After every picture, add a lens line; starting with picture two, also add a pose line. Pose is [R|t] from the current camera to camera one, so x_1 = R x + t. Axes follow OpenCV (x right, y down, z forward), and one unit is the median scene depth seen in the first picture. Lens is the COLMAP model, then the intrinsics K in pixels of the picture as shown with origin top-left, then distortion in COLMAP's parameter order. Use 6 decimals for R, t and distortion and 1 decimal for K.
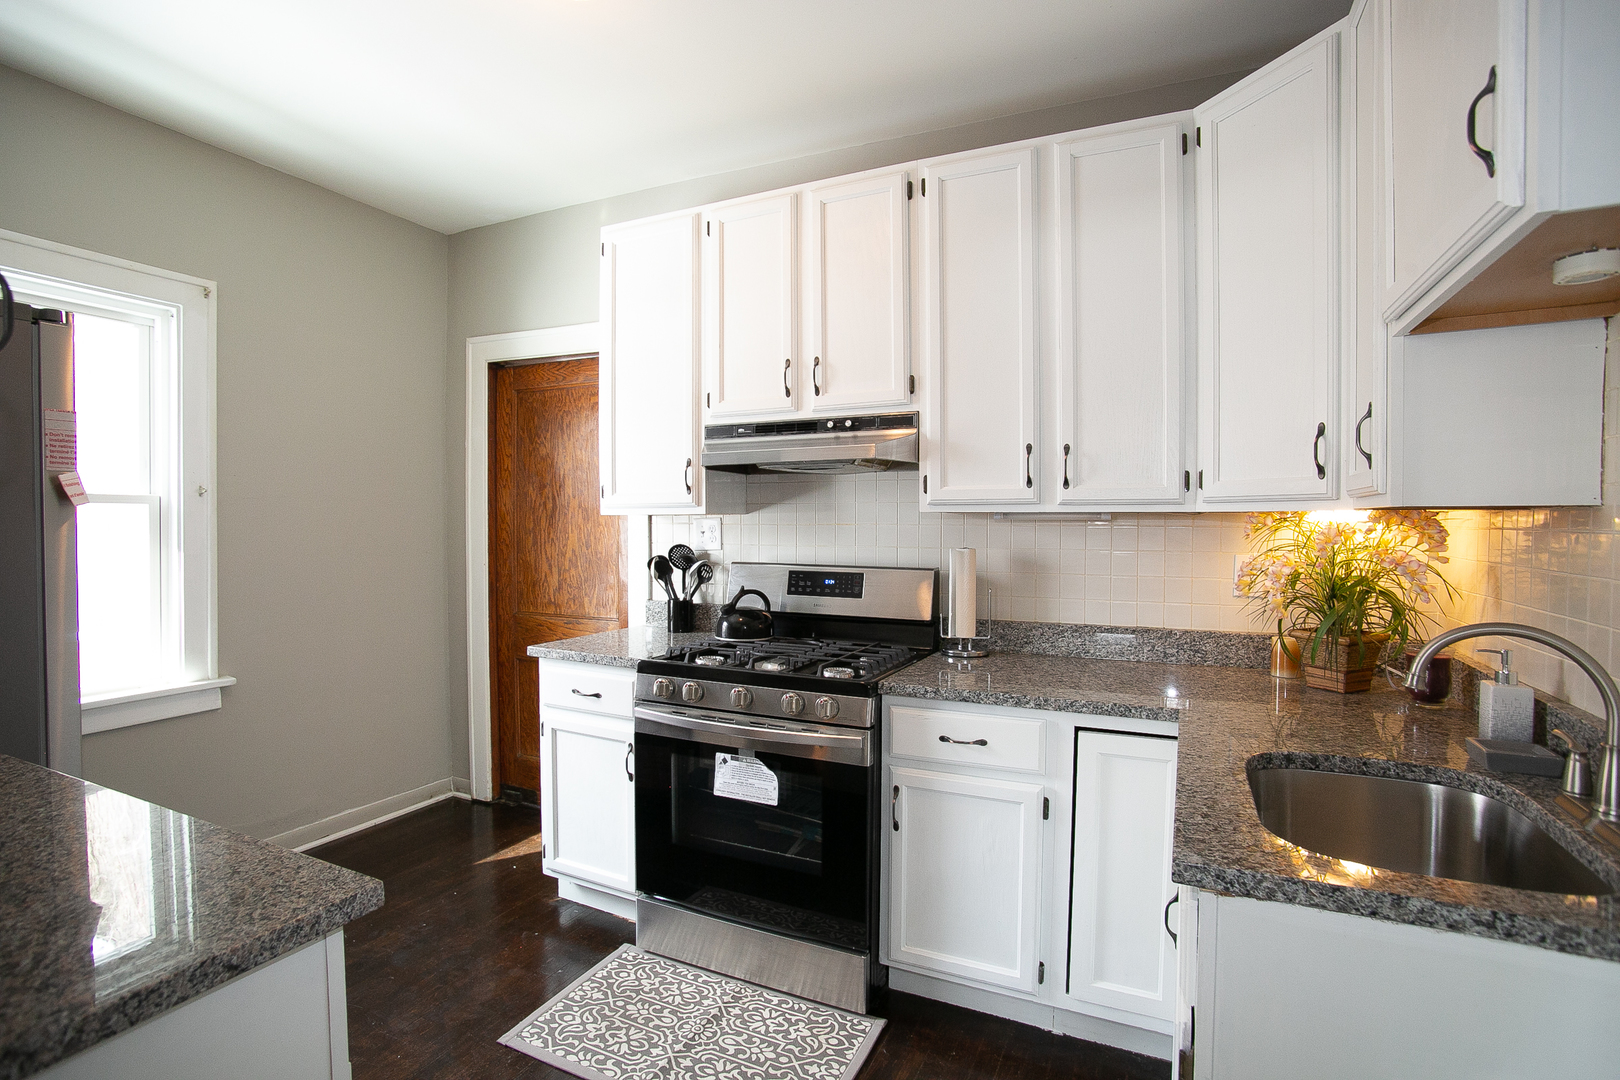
lens RADIAL K [[792.7, 0, 802.6], [0, 792.7, 550.0], [0, 0, 1]] dist [-0.077576, 0.031614]
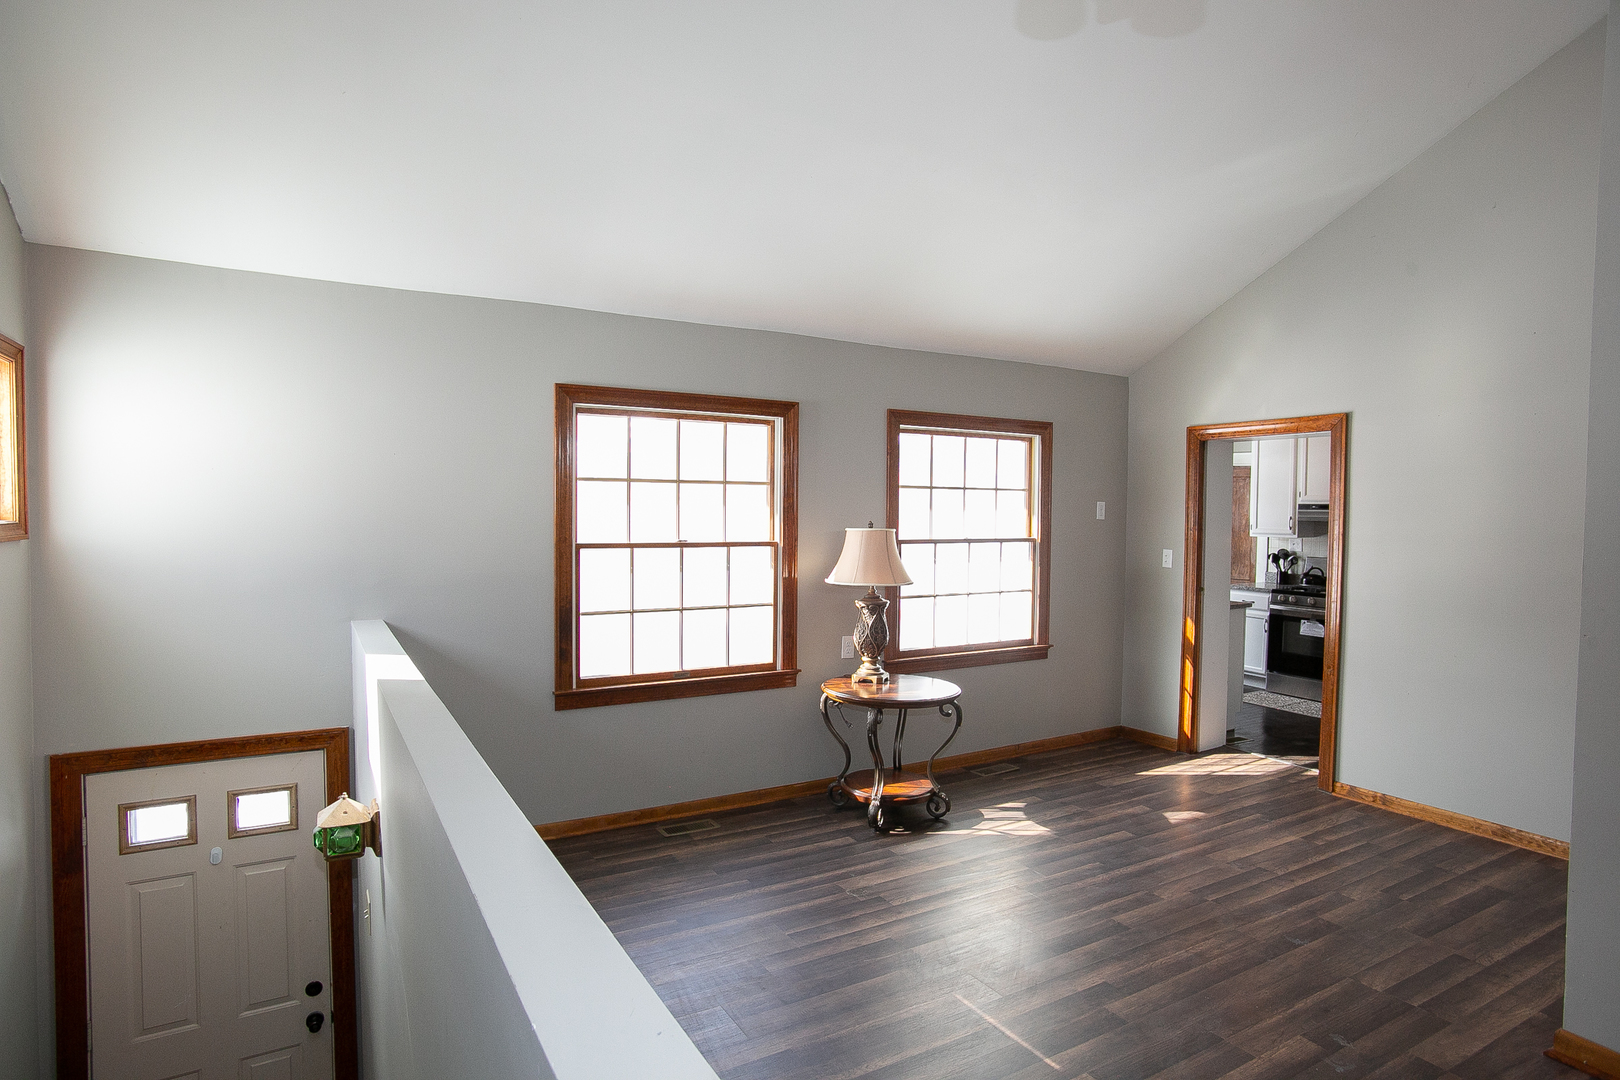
lens RADIAL K [[868.7, 0, 819.9], [0, 868.7, 549.1], [0, 0, 1]] dist [-0.016648, 0.001716]
pose [[0.835860, 0.030824, -0.548077, 0.145429], [-0.022795, 0.999510, 0.021449, -0.040532], [0.548469, -0.005435, 0.836153, -2.604777]]
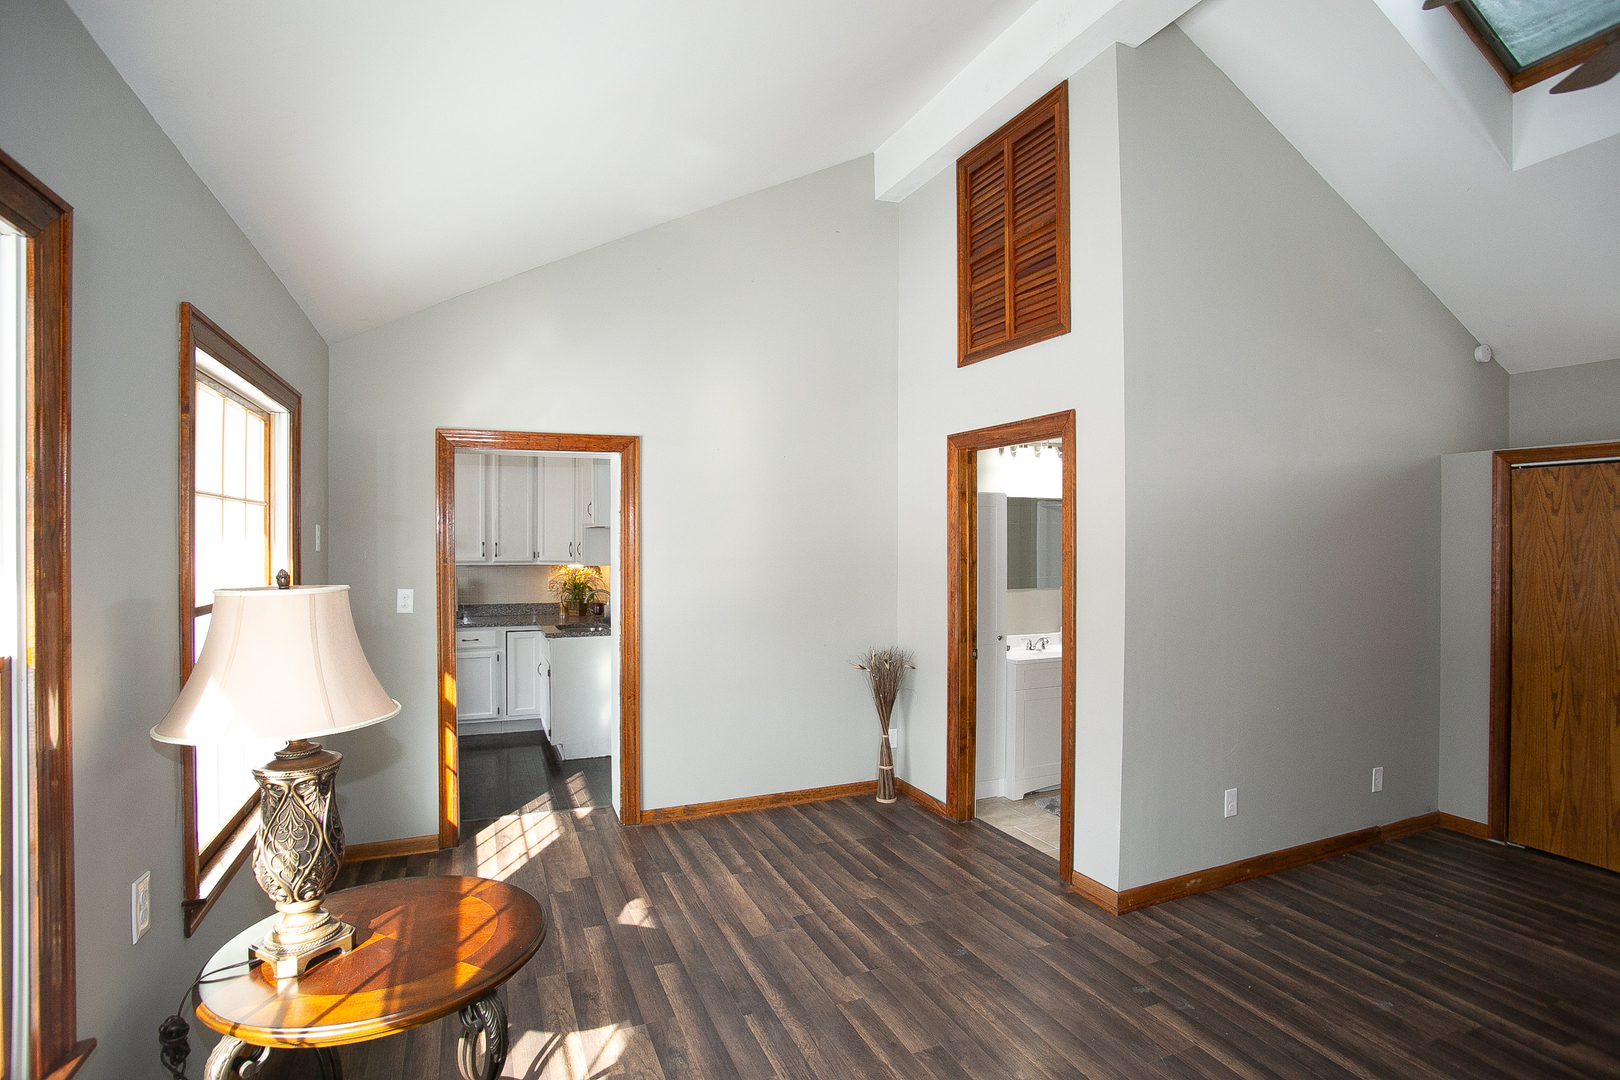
lens RADIAL K [[792.7, 0, 804.9], [0, 792.7, 540.5], [0, 0, 1]] dist [-0.077576, 0.031614]
pose [[0.661319, -0.003675, 0.750096, -1.050934], [0.021017, 0.999686, -0.013632, -0.070894], [-0.749810, 0.024780, 0.661189, -1.736149]]
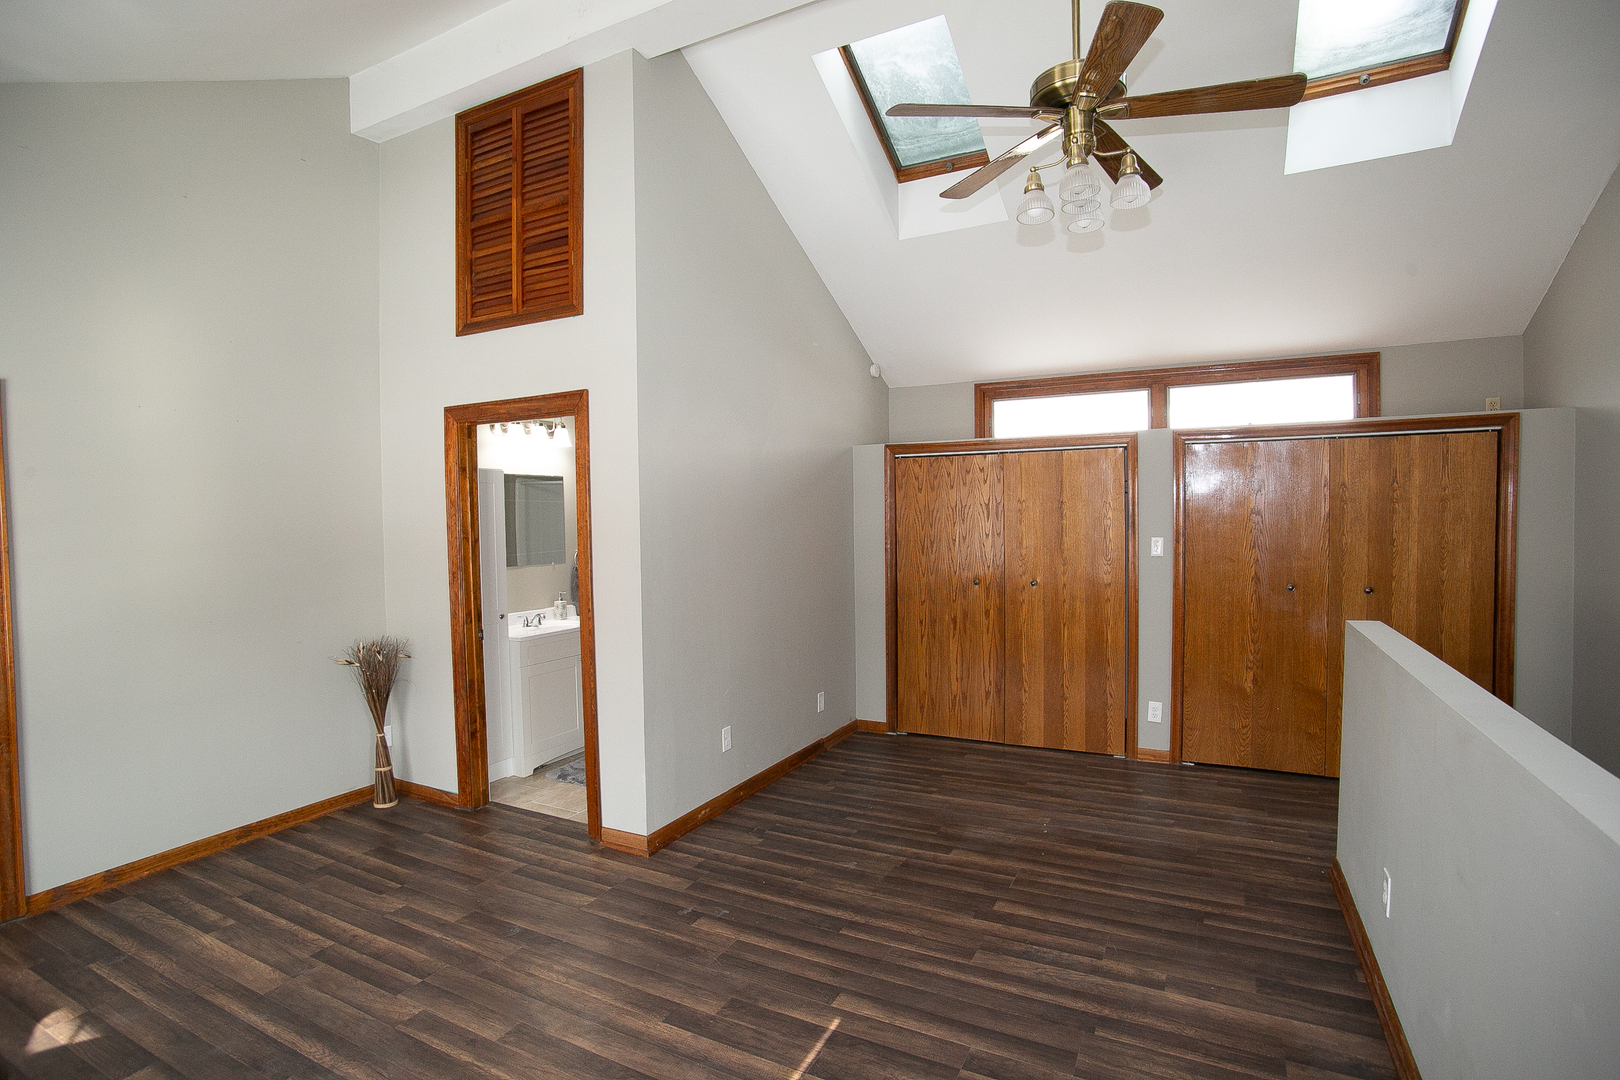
lens RADIAL K [[792.7, 0, 806.1], [0, 792.7, 541.0], [0, 0, 1]] dist [-0.077576, 0.031614]
pose [[0.038052, -0.037220, 0.998582, -1.142765], [0.040917, 0.998526, 0.035659, -0.068349], [-0.998438, 0.039502, 0.039519, -1.621800]]
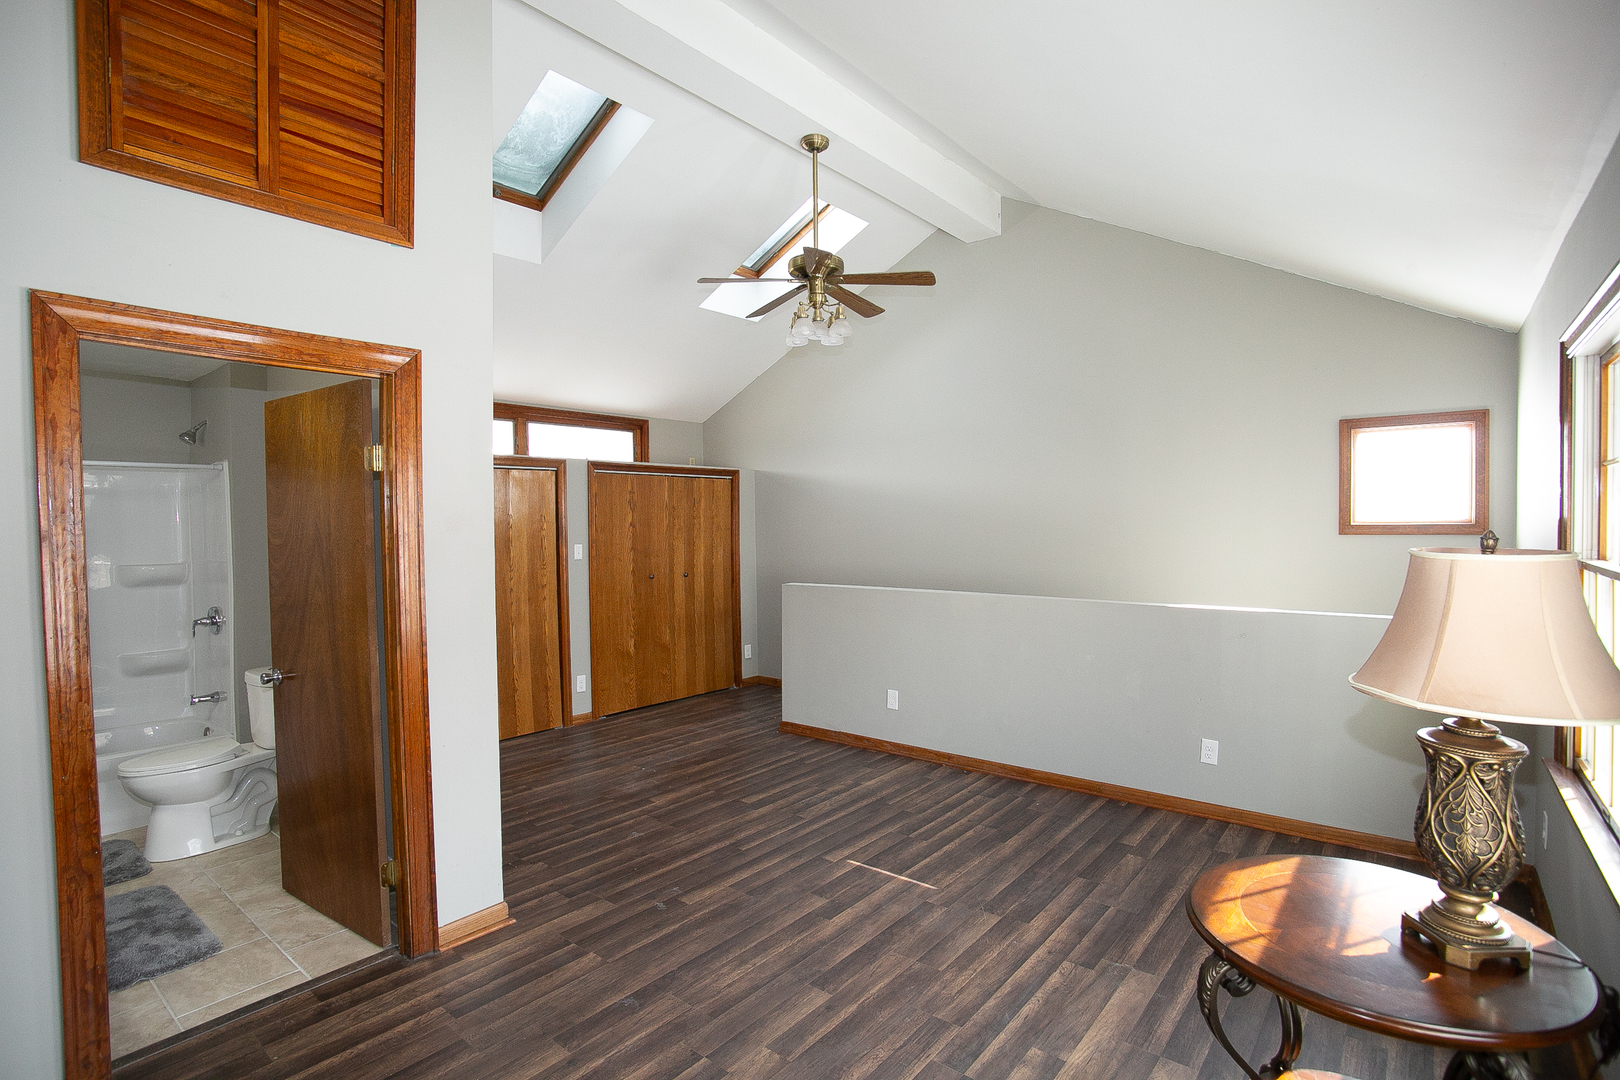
lens RADIAL K [[792.7, 0, 810.0], [0, 792.7, 551.3], [0, 0, 1]] dist [-0.077576, 0.031614]
pose [[-0.972577, -0.005556, 0.232515, -0.429867], [0.008766, 0.998129, 0.060517, -0.094211], [-0.232416, 0.060895, -0.970708, -0.156951]]
